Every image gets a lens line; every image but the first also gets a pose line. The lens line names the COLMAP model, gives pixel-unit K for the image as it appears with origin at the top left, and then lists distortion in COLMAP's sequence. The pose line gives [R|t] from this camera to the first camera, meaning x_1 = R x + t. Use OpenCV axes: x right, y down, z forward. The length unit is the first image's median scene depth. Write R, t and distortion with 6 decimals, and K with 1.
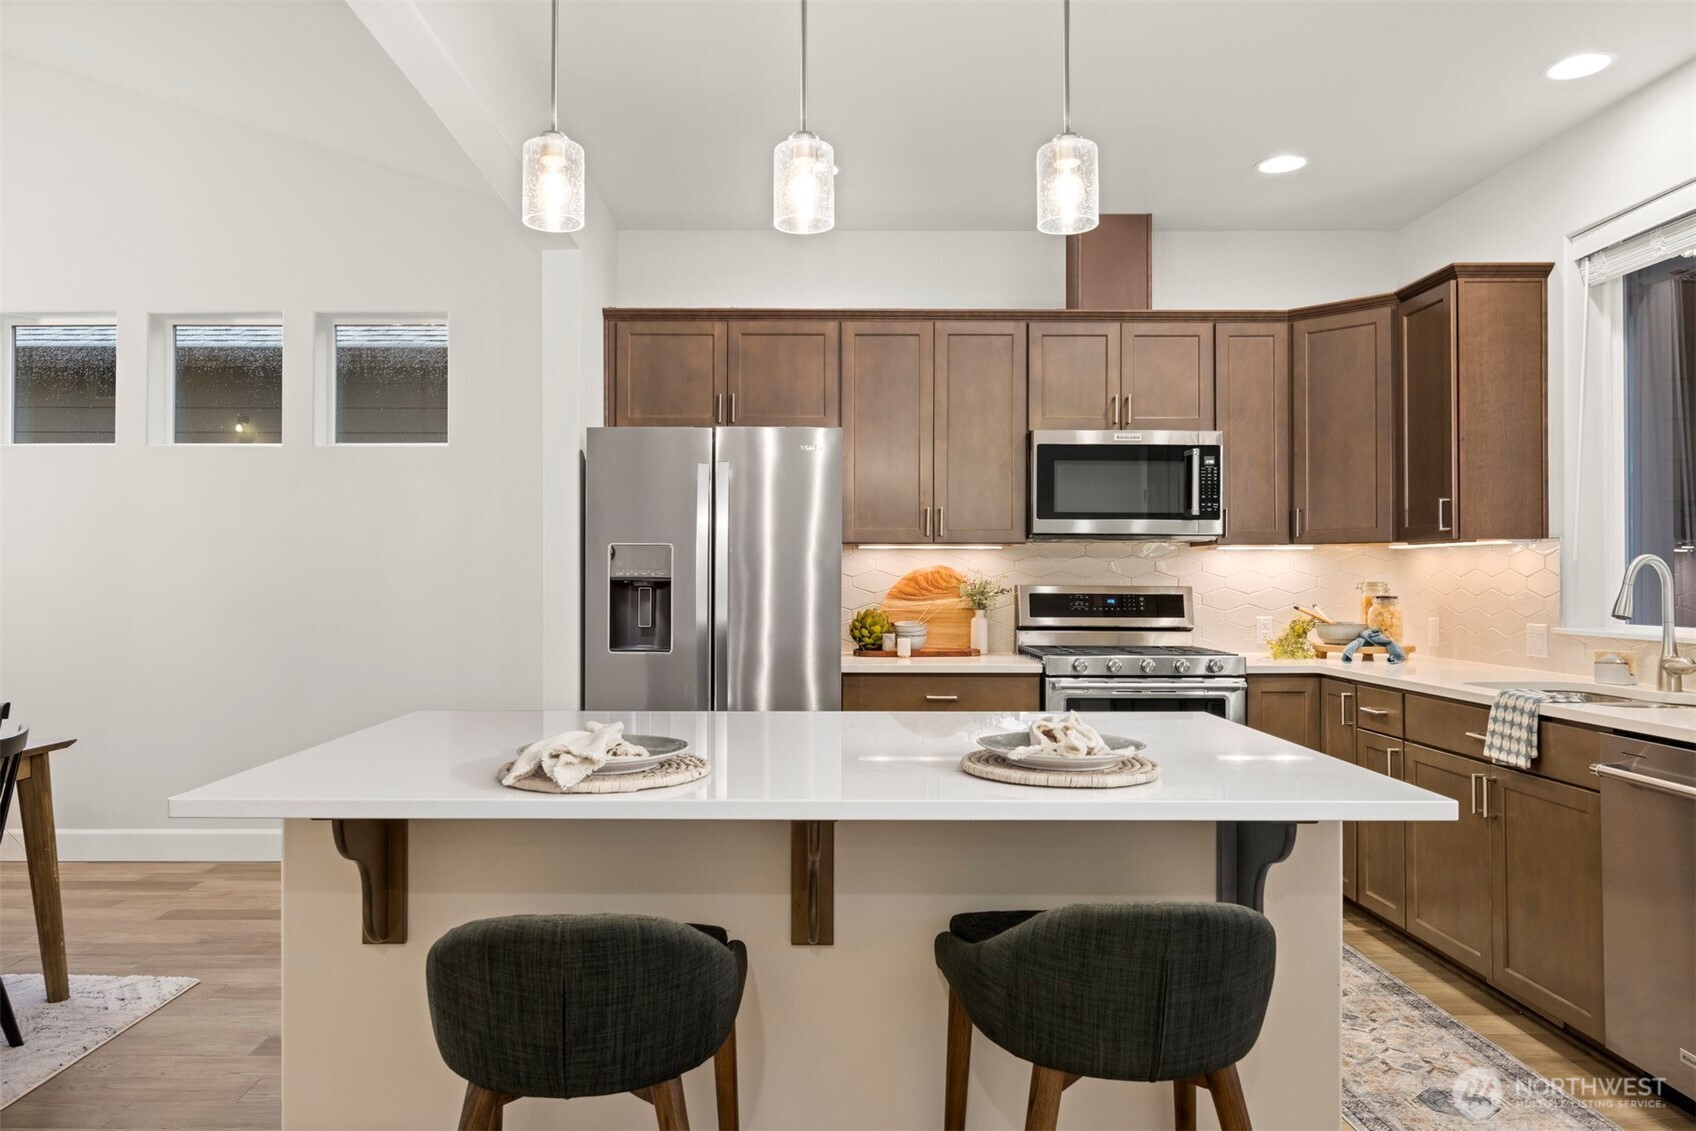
lens RADIAL K [[1090.4, 0, 817.2], [0, 1090.4, 568.2], [0, 0, 1]] dist [0.011169, -0.013681]
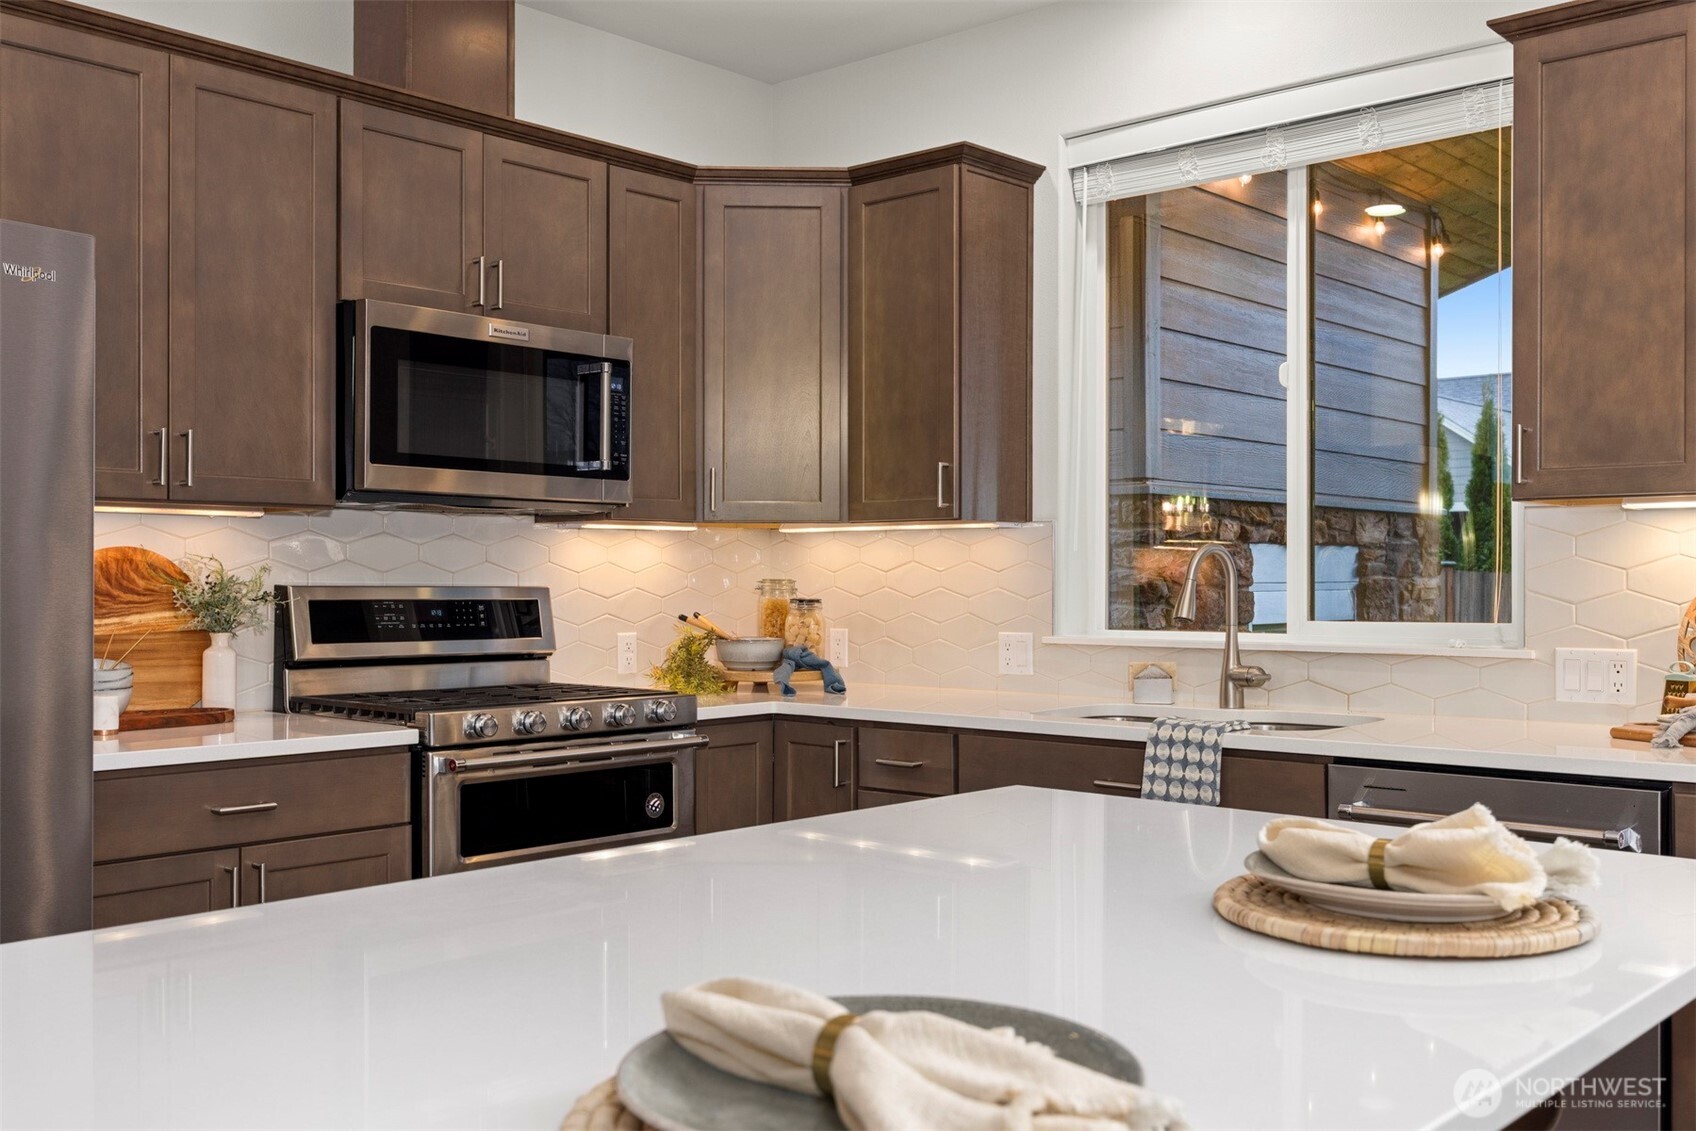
lens RADIAL K [[1625.7, 0, 834.2], [0, 1625.7, 580.0], [0, 0, 1]] dist [0.007410, 0.000000]
pose [[0.676173, -0.000090, 0.736742, -0.242322], [-0.006625, 0.999959, 0.006202, 0.006872], [-0.736713, -0.009074, 0.676145, 0.282892]]
